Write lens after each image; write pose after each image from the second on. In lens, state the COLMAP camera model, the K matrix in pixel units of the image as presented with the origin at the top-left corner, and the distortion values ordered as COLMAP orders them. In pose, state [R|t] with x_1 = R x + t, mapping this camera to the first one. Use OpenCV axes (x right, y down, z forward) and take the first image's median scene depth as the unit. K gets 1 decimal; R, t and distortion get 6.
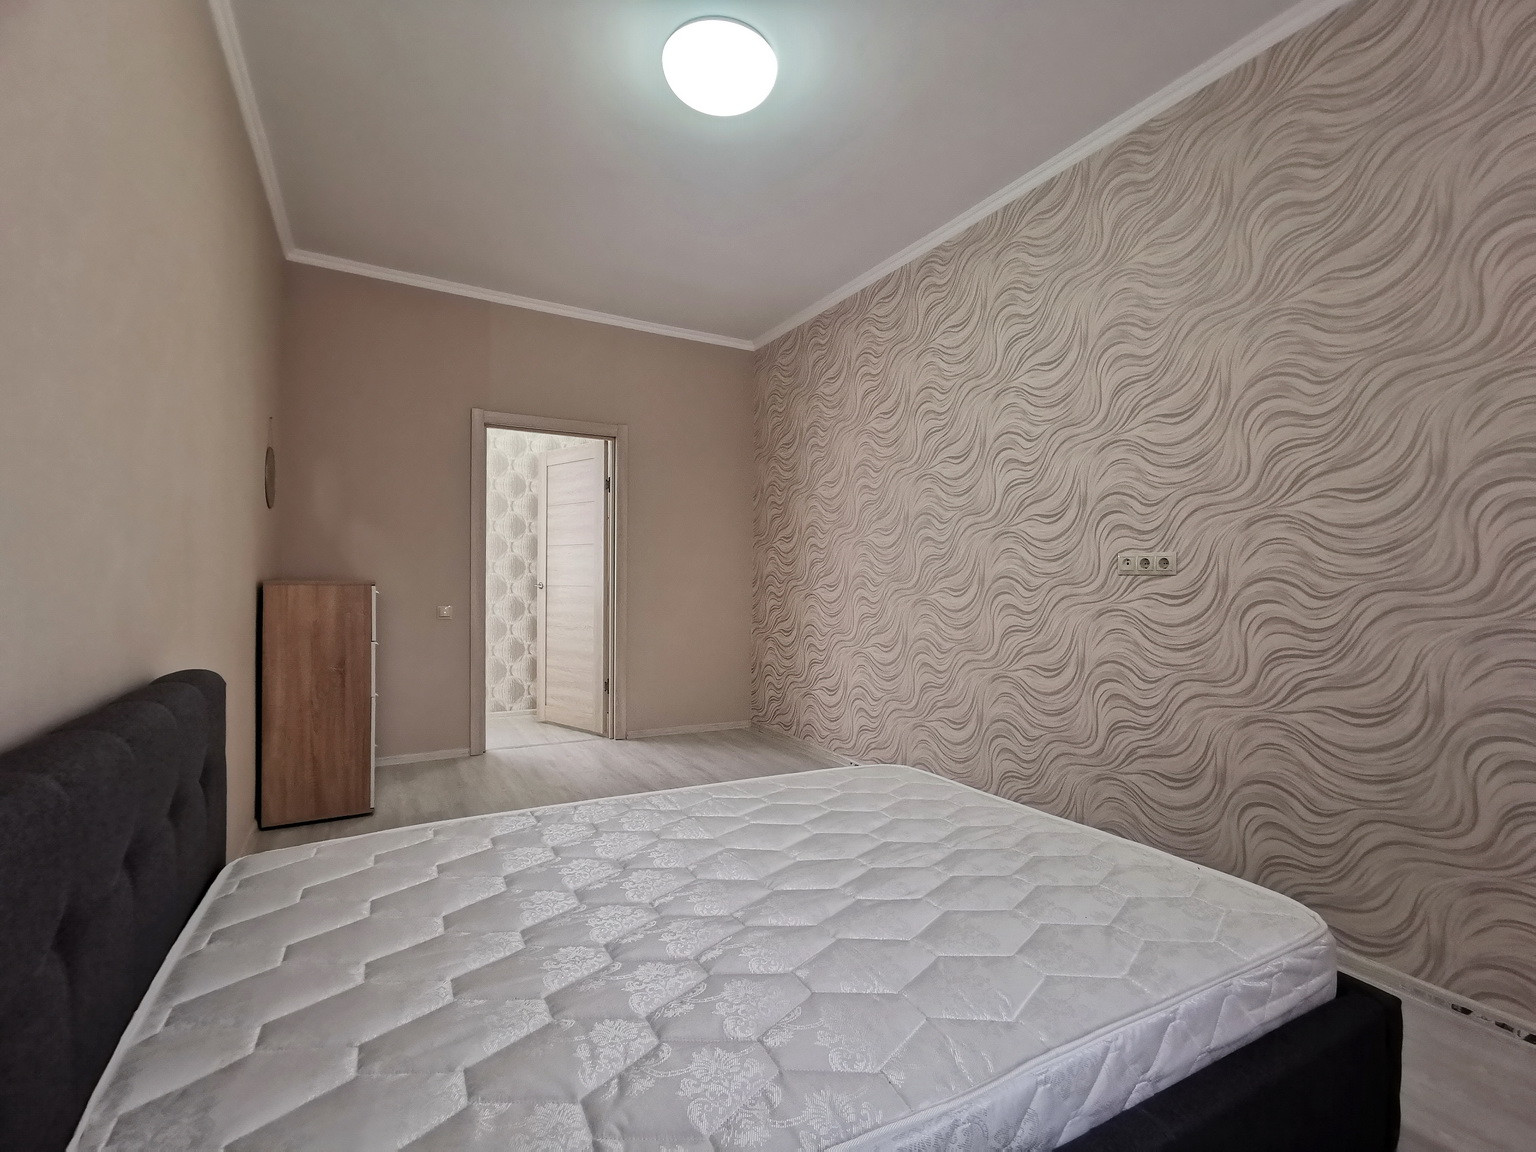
lens RADIAL K [[703.4, 0, 775.2], [0, 703.4, 573.1], [0, 0, 1]] dist [-0.005271, 0.008817]
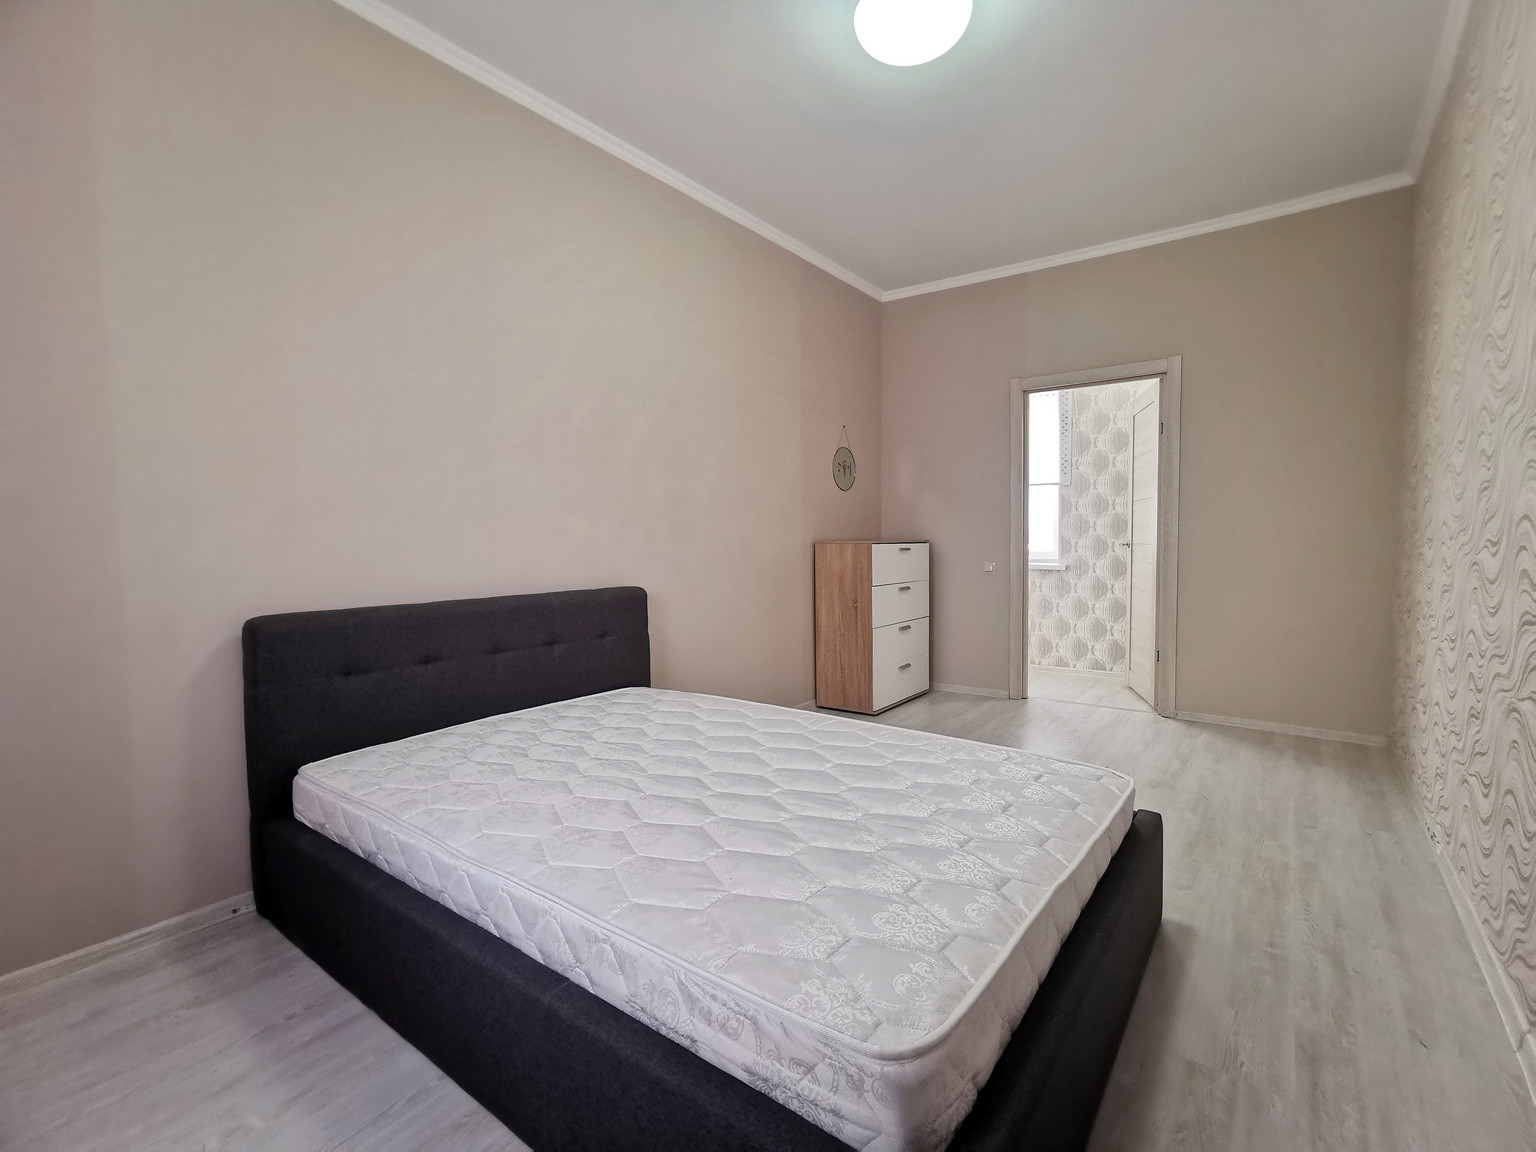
lens RADIAL K [[703.4, 0, 773.2], [0, 703.4, 583.8], [0, 0, 1]] dist [-0.005271, 0.008817]
pose [[0.411120, 0.043964, -0.910520, 0.520615], [0.018802, 0.998215, 0.056688, 0.012852], [0.911387, -0.040425, 0.409560, 0.266434]]
